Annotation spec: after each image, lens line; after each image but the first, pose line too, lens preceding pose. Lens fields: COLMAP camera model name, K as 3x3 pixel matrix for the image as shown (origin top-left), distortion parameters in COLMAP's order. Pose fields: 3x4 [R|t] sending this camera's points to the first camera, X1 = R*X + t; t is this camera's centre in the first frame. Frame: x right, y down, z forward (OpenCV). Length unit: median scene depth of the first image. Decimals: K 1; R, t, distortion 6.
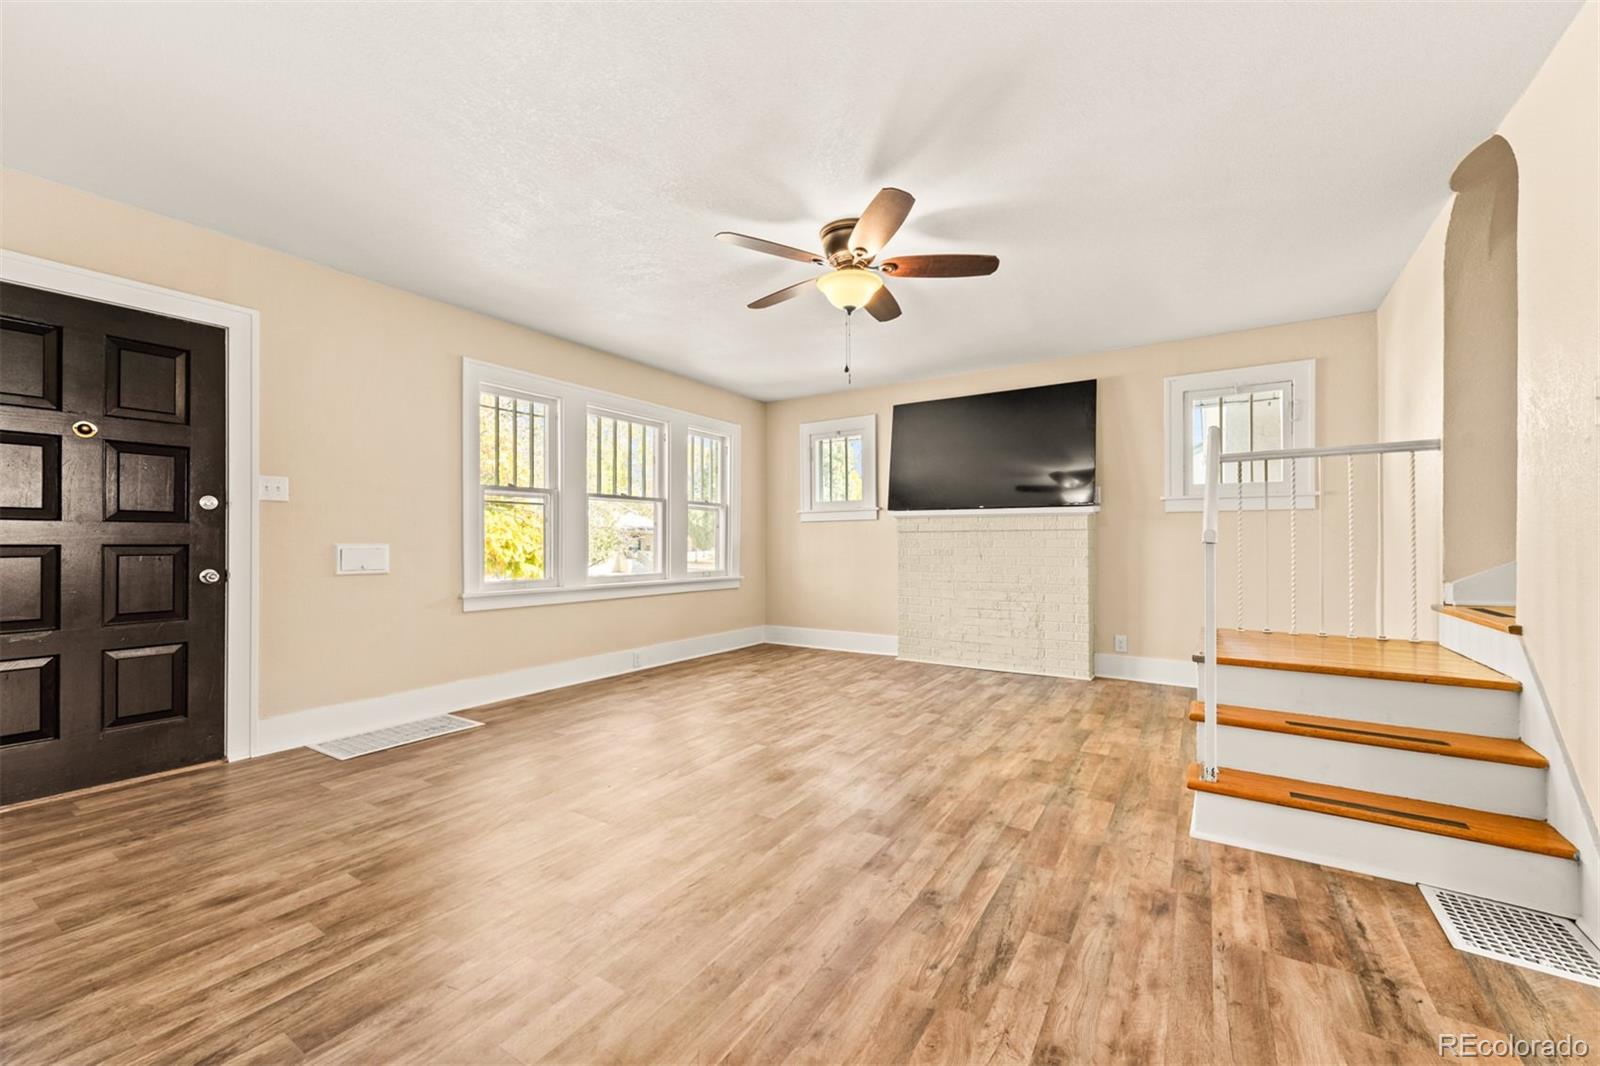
lens RADIAL K [[639.1, 0, 788.2], [0, 639.1, 542.6], [0, 0, 1]] dist [-0.007351, 0.000221]
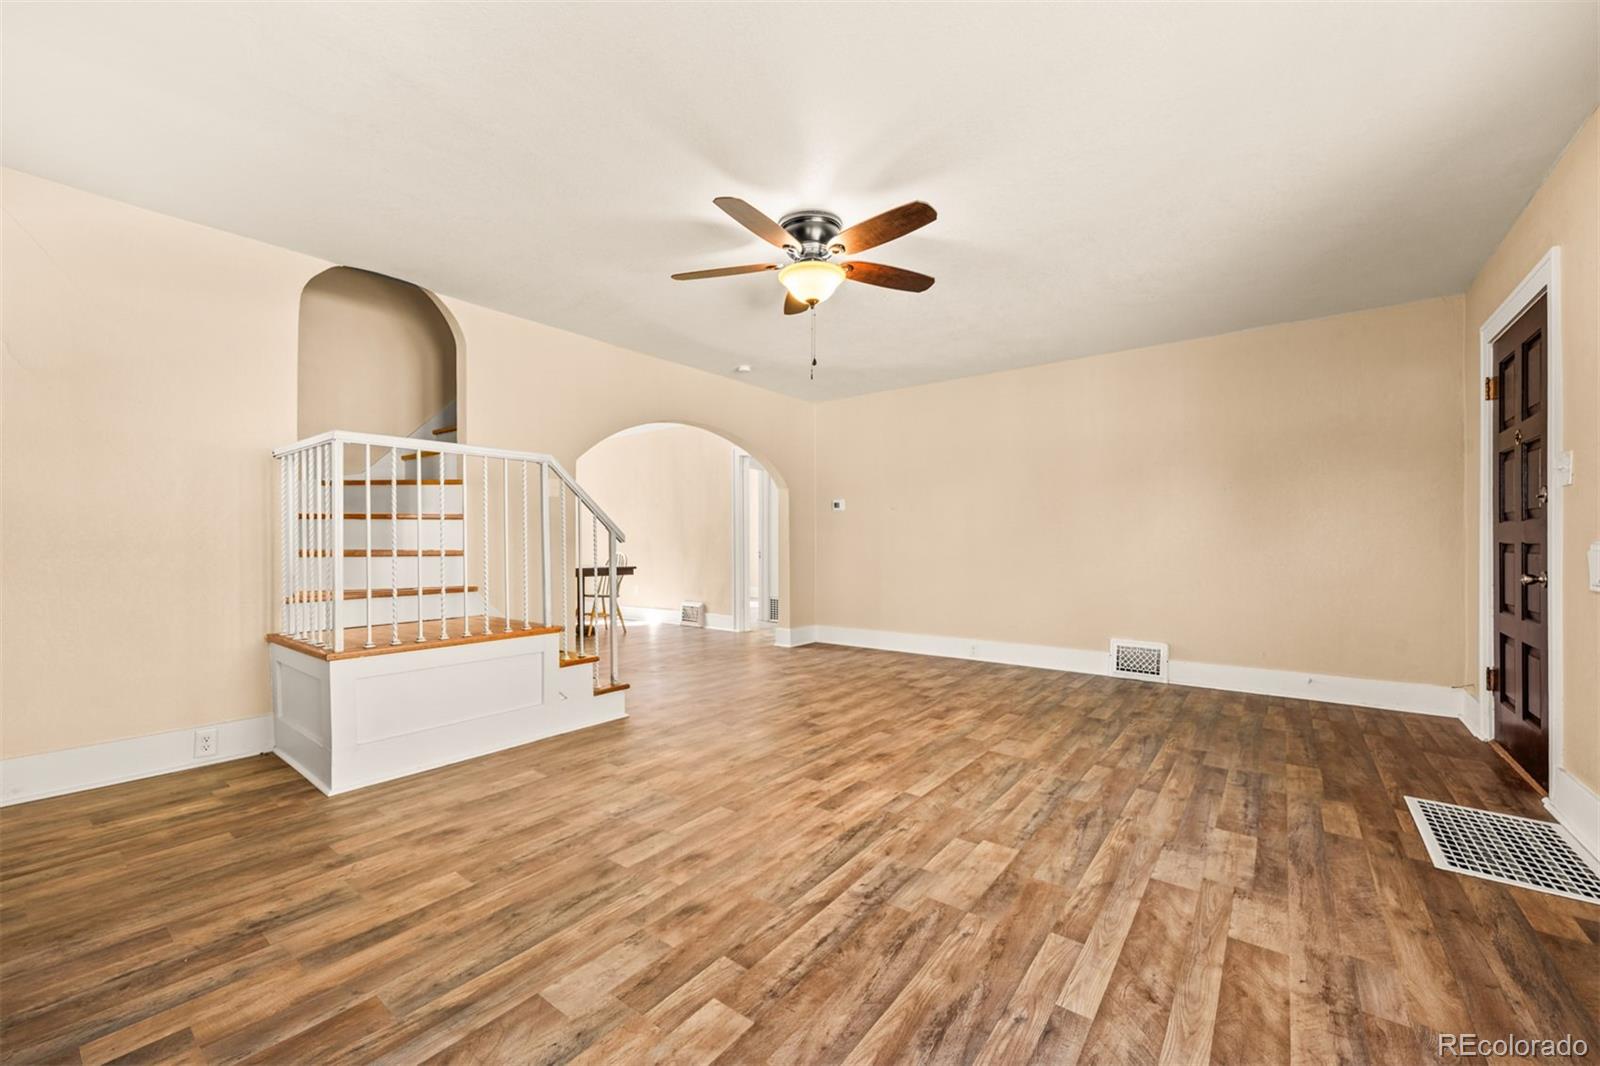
lens RADIAL K [[639.1, 0, 790.6], [0, 639.1, 535.7], [0, 0, 1]] dist [-0.007351, 0.000221]
pose [[-0.996704, 0.002718, 0.081080, 0.040647], [0.001938, 0.999951, -0.009707, -0.000263], [-0.081102, -0.009518, -0.996660, 1.659556]]
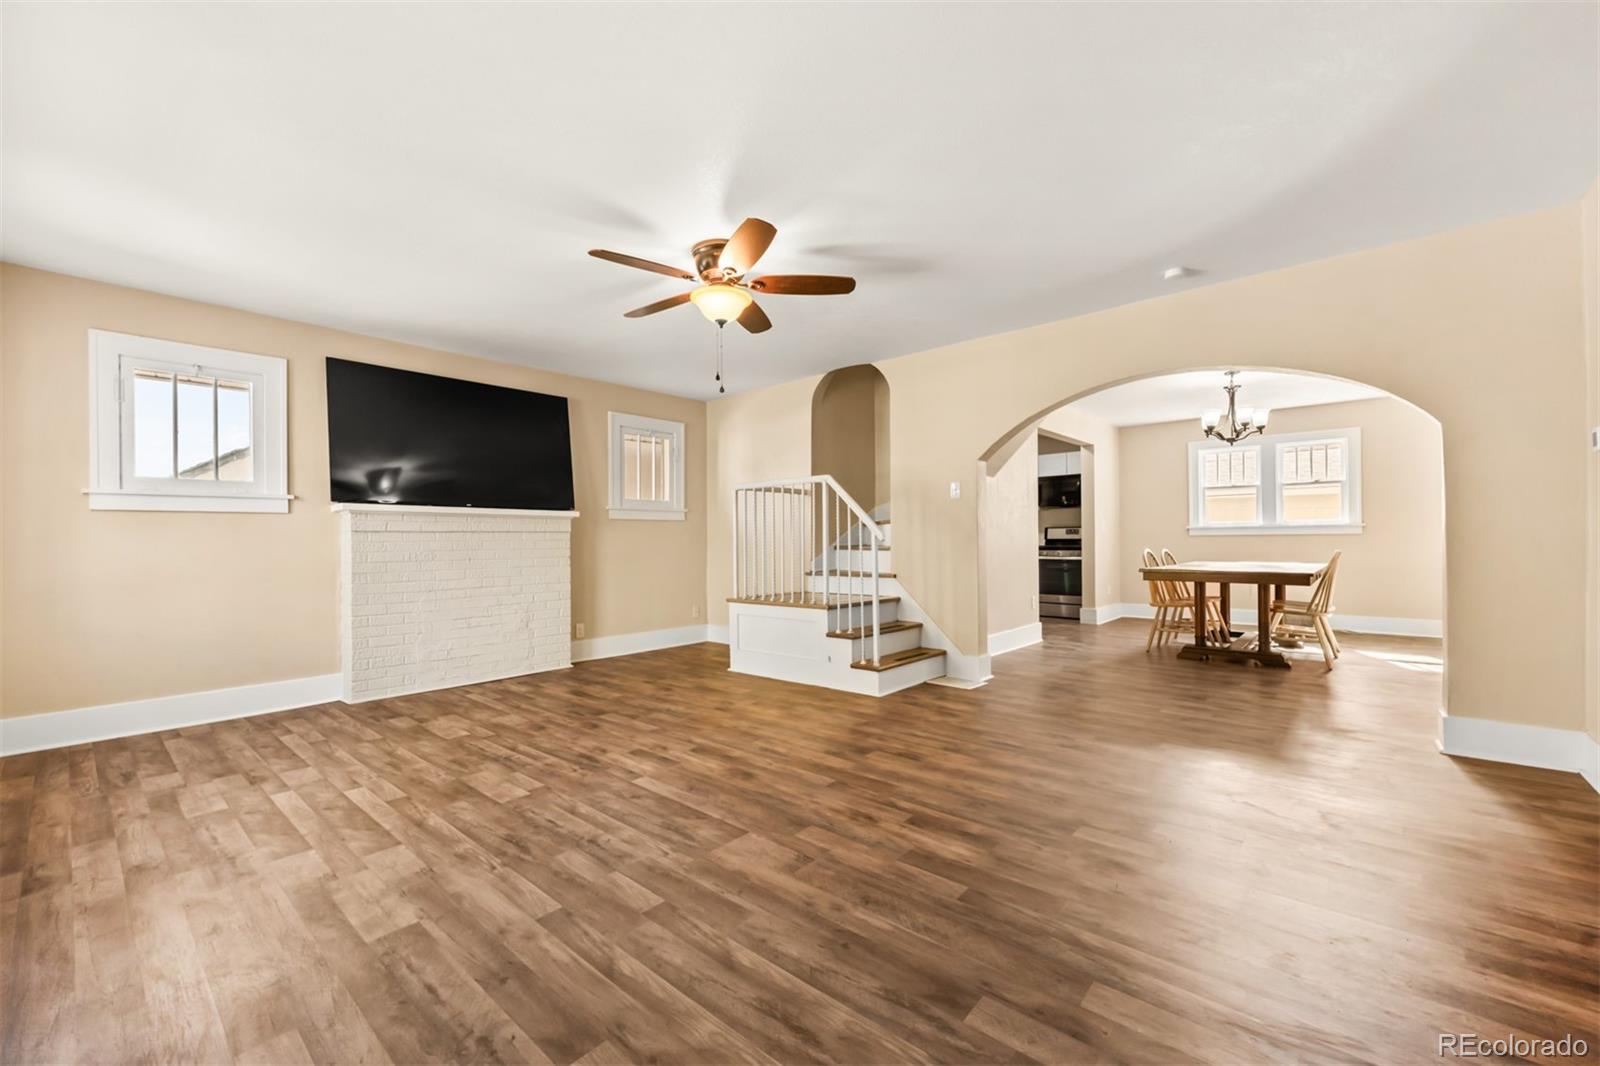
lens RADIAL K [[639.1, 0, 800.5], [0, 639.1, 540.6], [0, 0, 1]] dist [-0.007351, 0.000221]
pose [[0.132392, -0.000946, 0.991197, -0.791022], [0.010040, 0.999950, -0.000387, -0.001384], [-0.991147, 0.010003, 0.132395, 0.609041]]
